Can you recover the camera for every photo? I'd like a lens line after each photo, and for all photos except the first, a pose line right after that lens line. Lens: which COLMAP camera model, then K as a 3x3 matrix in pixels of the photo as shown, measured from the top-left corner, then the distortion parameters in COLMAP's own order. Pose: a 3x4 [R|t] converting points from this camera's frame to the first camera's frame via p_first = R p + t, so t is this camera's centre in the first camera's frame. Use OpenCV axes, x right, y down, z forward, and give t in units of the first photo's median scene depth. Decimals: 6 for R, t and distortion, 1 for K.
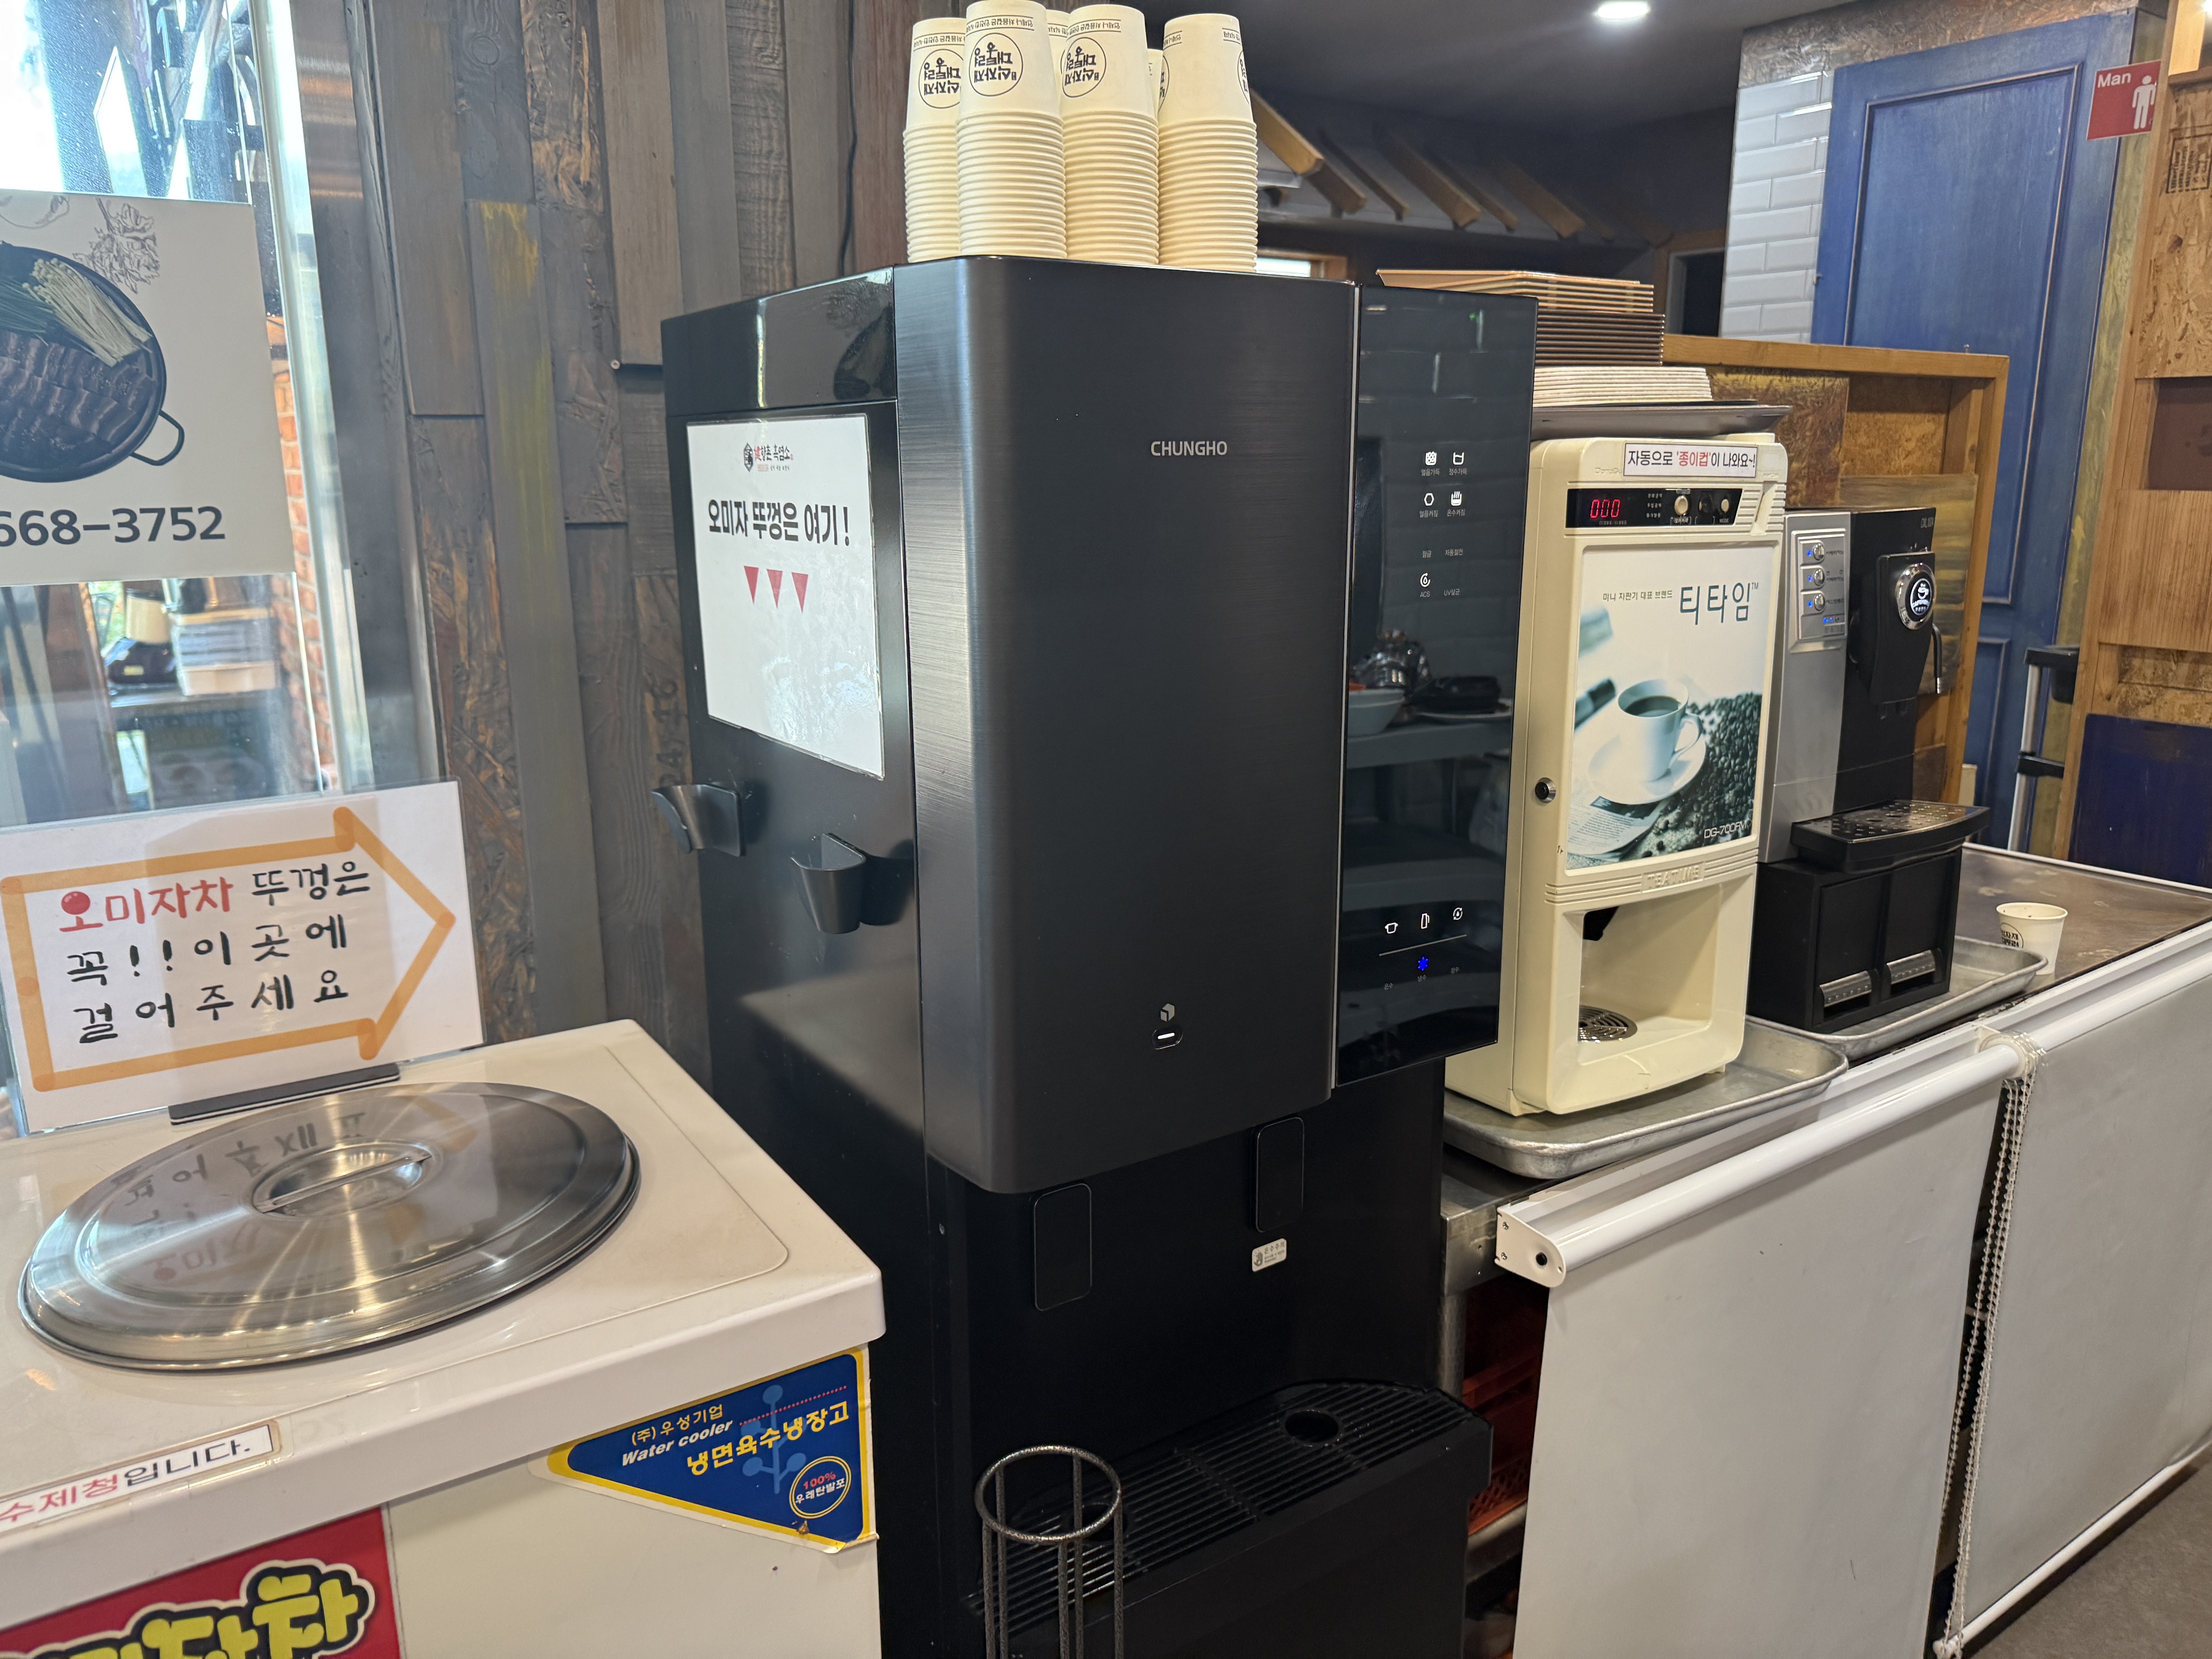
lens RADIAL K [[1580.2, 0, 1107.0], [0, 1580.2, 832.6], [0, 0, 1]] dist [0.036853, -0.052449]
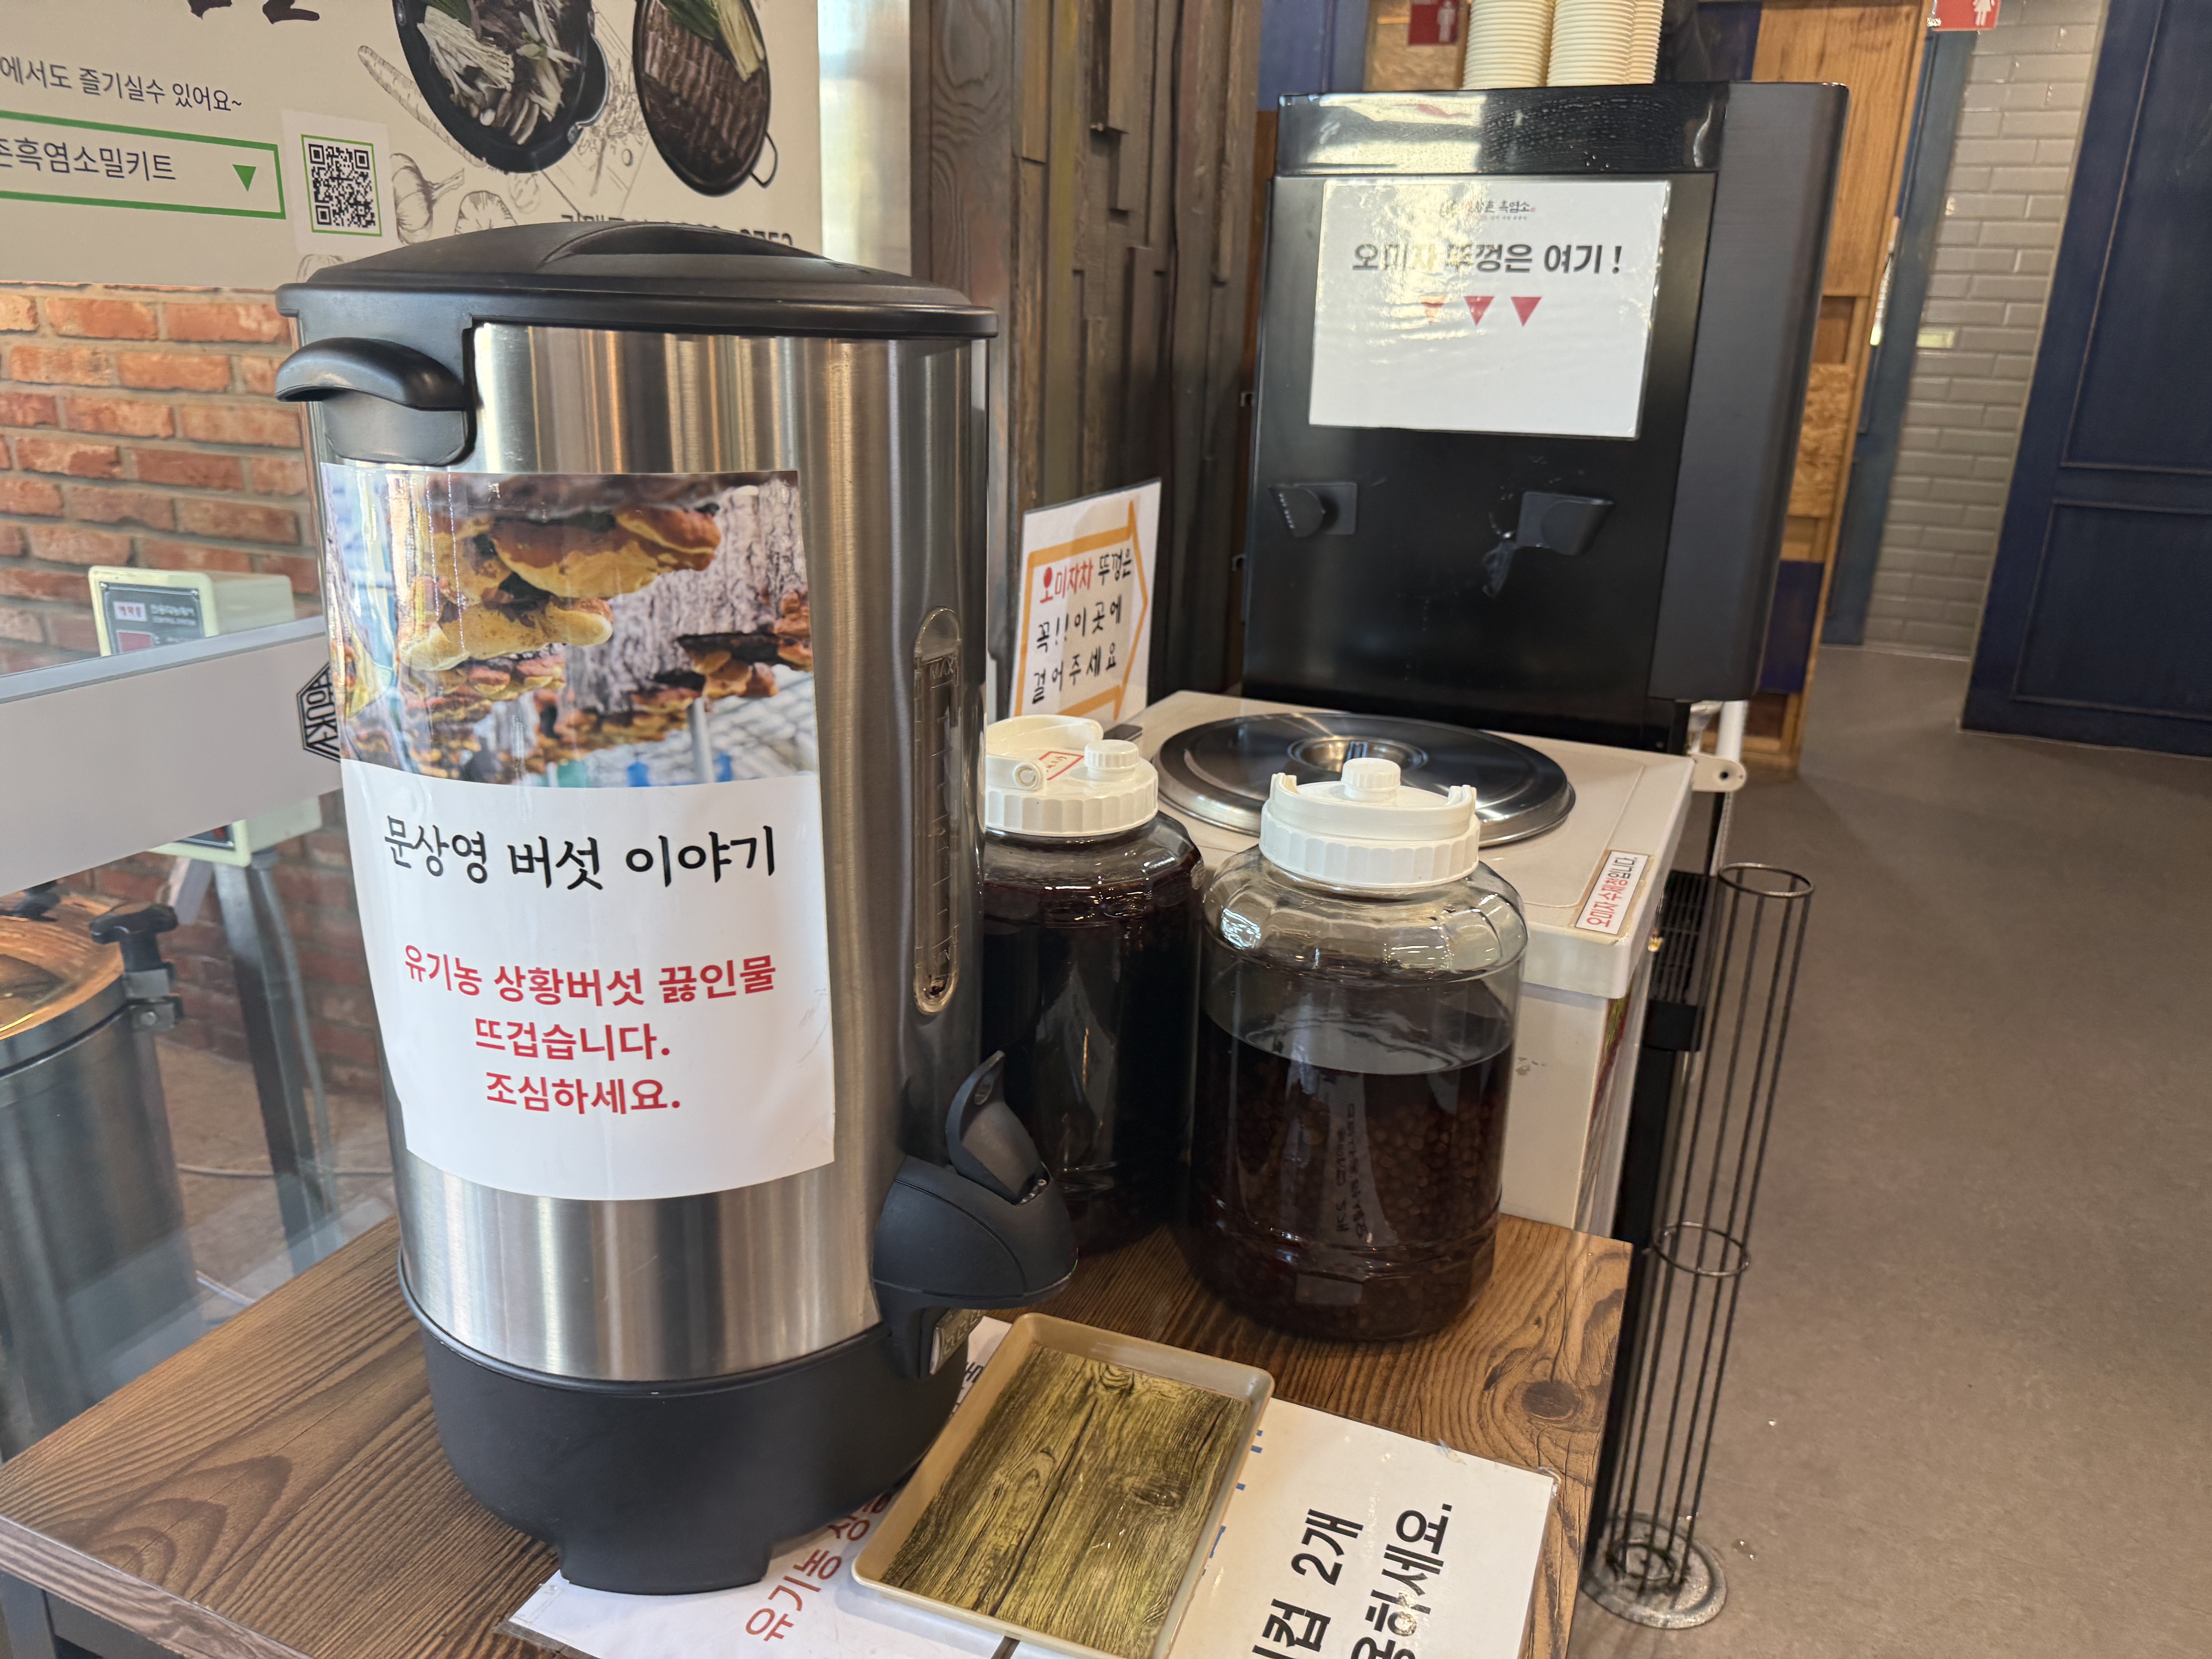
lens RADIAL K [[1580.2, 0, 1101.9], [0, 1580.2, 824.3], [0, 0, 1]] dist [0.036853, -0.052449]
pose [[0.837958, -0.139307, 0.527655, -1.051071], [0.094151, 0.989276, 0.111662, 0.081878], [-0.537552, -0.043889, 0.842088, 0.010717]]
